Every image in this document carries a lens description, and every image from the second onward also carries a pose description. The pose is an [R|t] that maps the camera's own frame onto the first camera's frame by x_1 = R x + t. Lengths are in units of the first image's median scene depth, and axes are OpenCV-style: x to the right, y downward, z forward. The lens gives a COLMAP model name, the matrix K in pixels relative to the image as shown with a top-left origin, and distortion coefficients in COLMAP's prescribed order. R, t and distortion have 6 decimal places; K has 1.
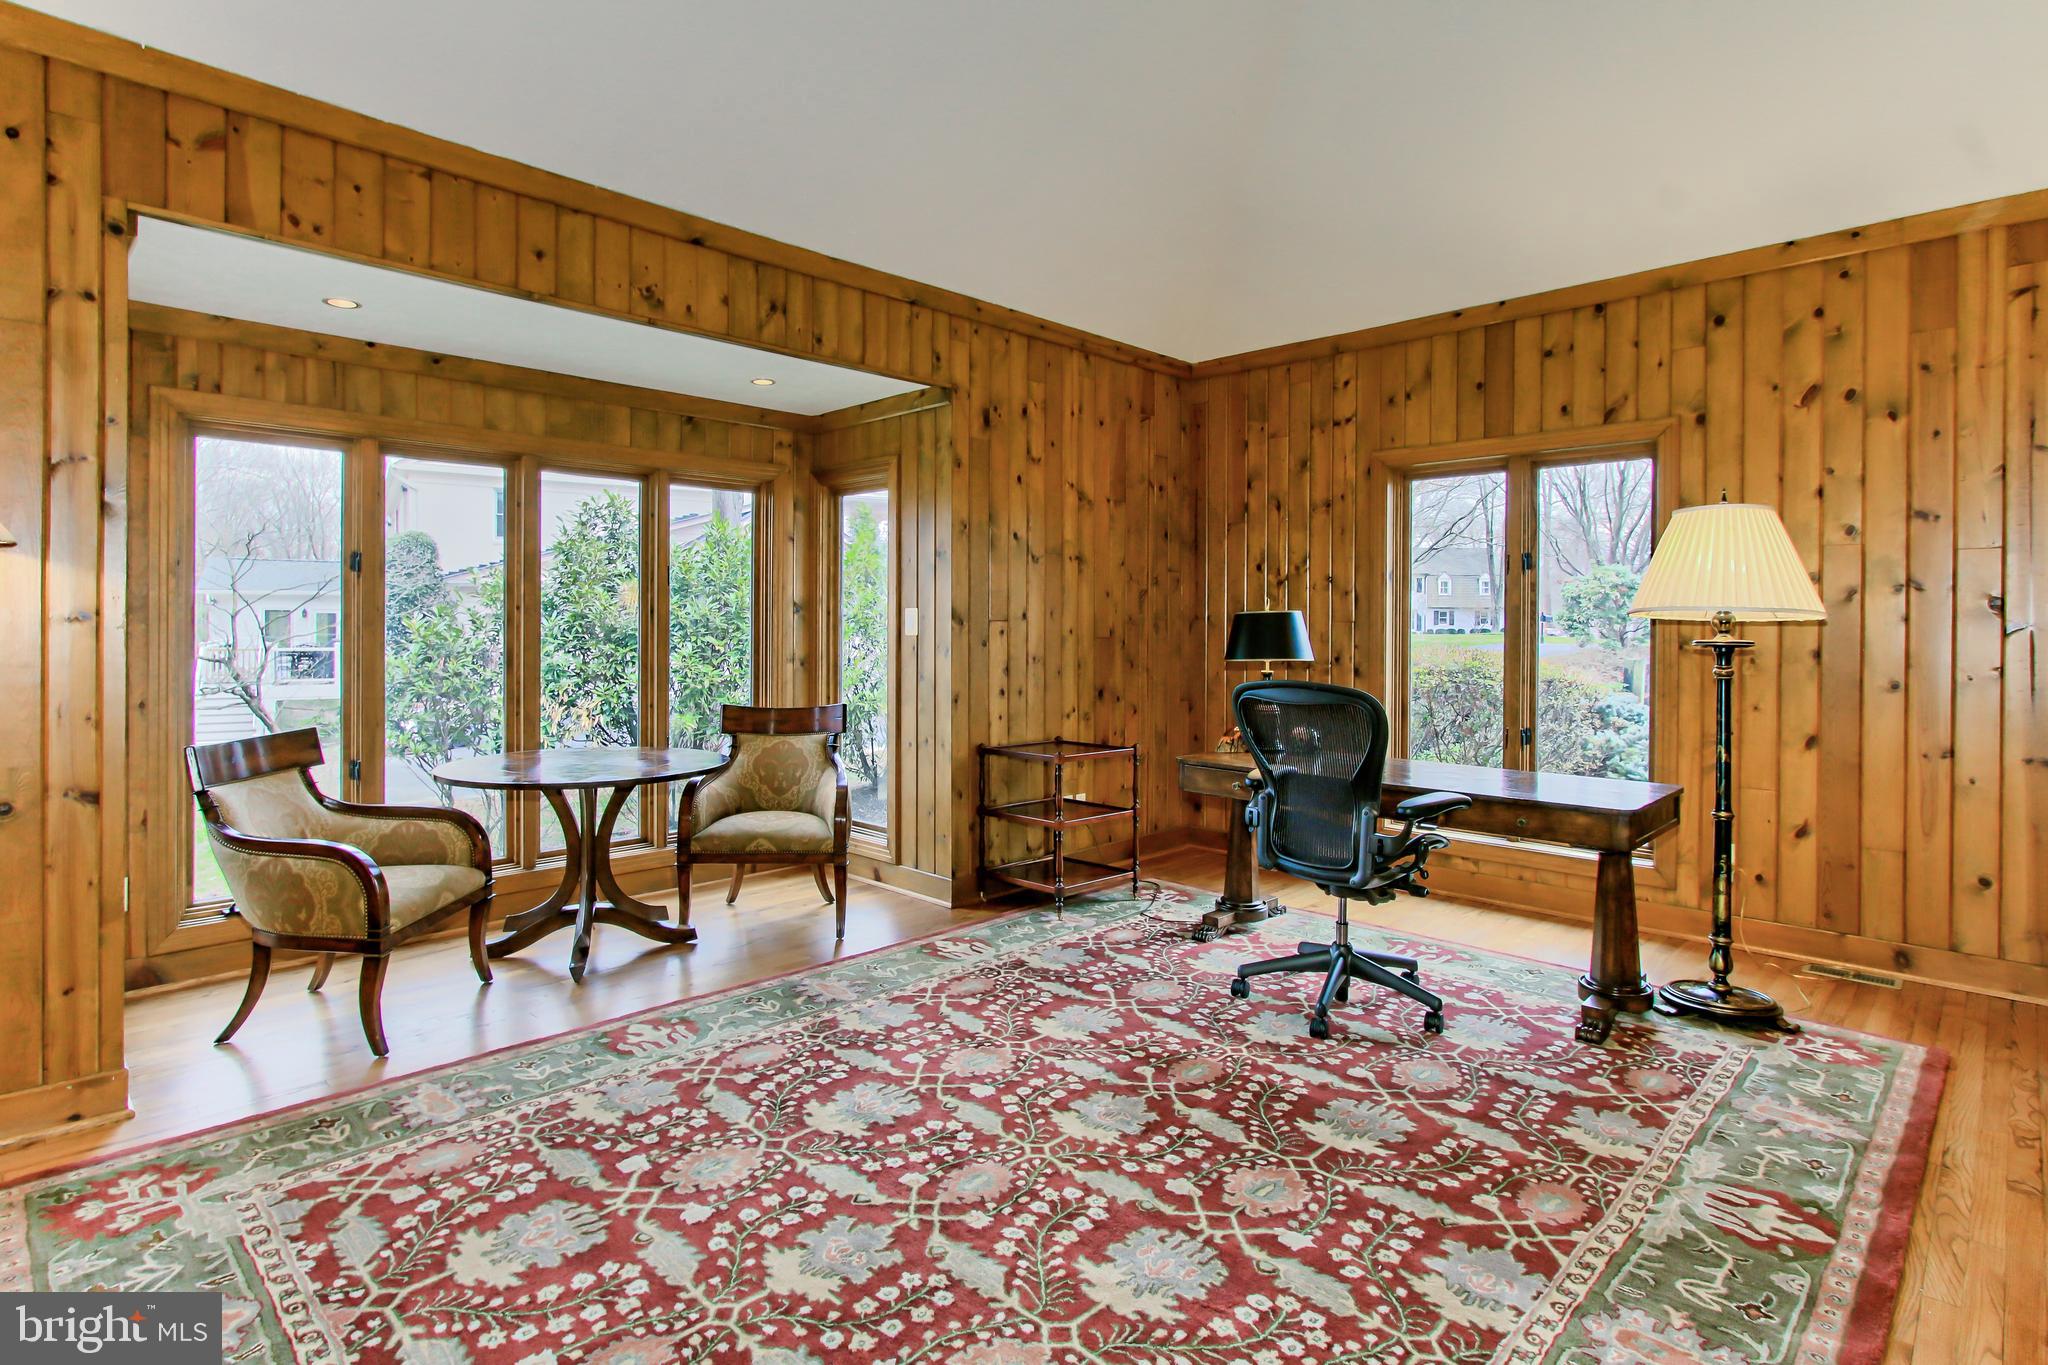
lens RADIAL K [[1054.5, 0, 1004.8], [0, 1054.5, 634.1], [0, 0, 1]] dist [-0.013693, 0.000053]
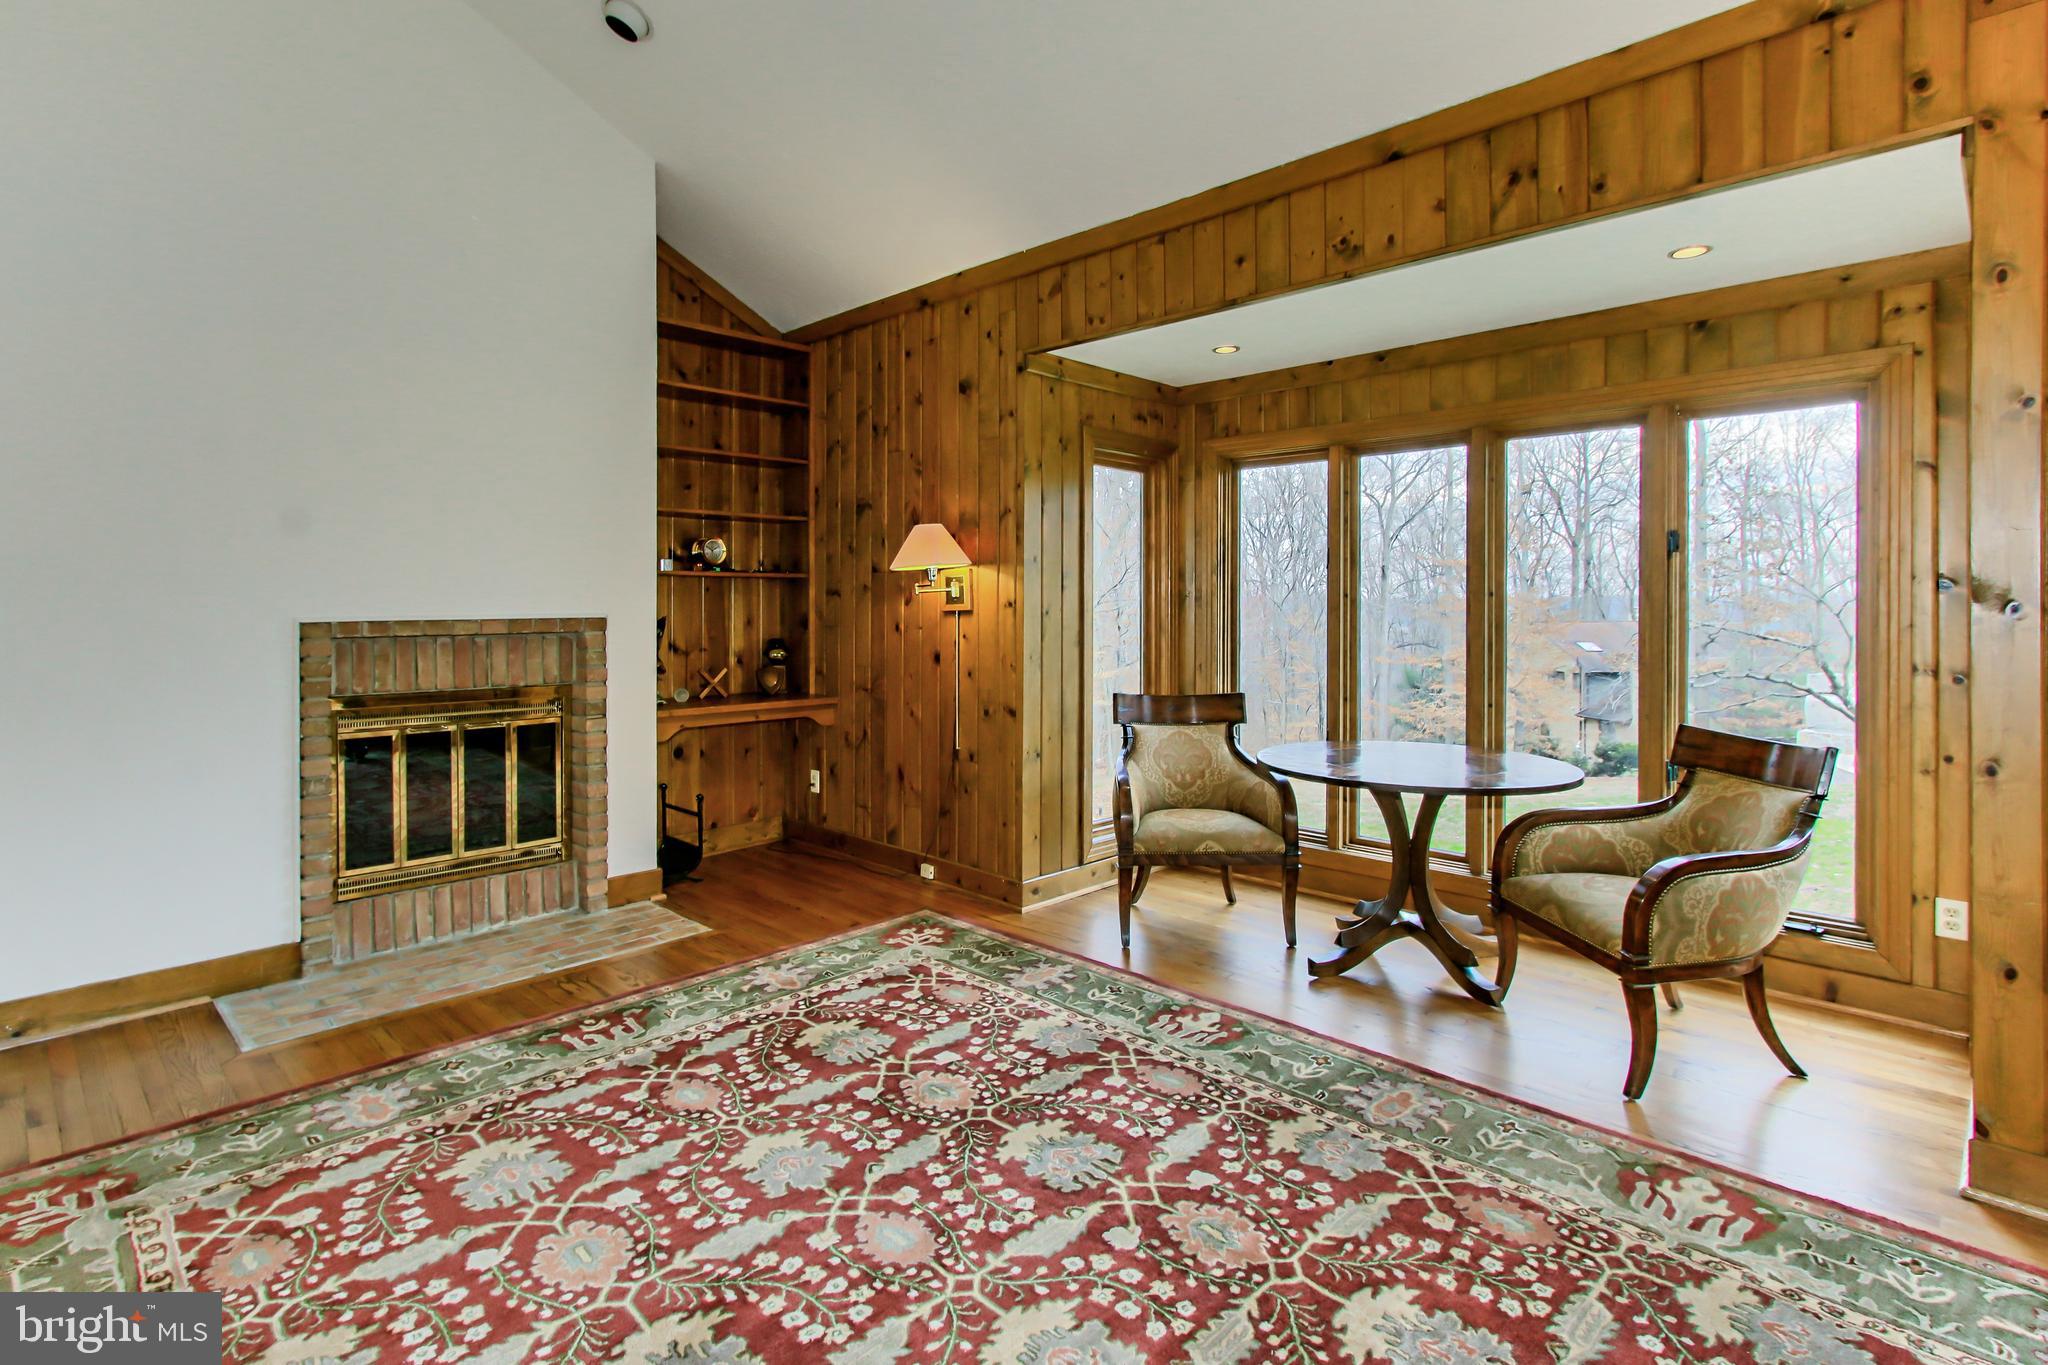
lens RADIAL K [[1037.2, 0, 1018.1], [0, 1037.2, 605.1], [0, 0, 1]] dist [-0.003007, 0.000370]
pose [[-0.018682, -0.003722, -0.999819, 0.582648], [-0.010004, 0.999944, -0.003535, -0.006935], [0.999775, 0.009936, -0.018718, 0.766141]]
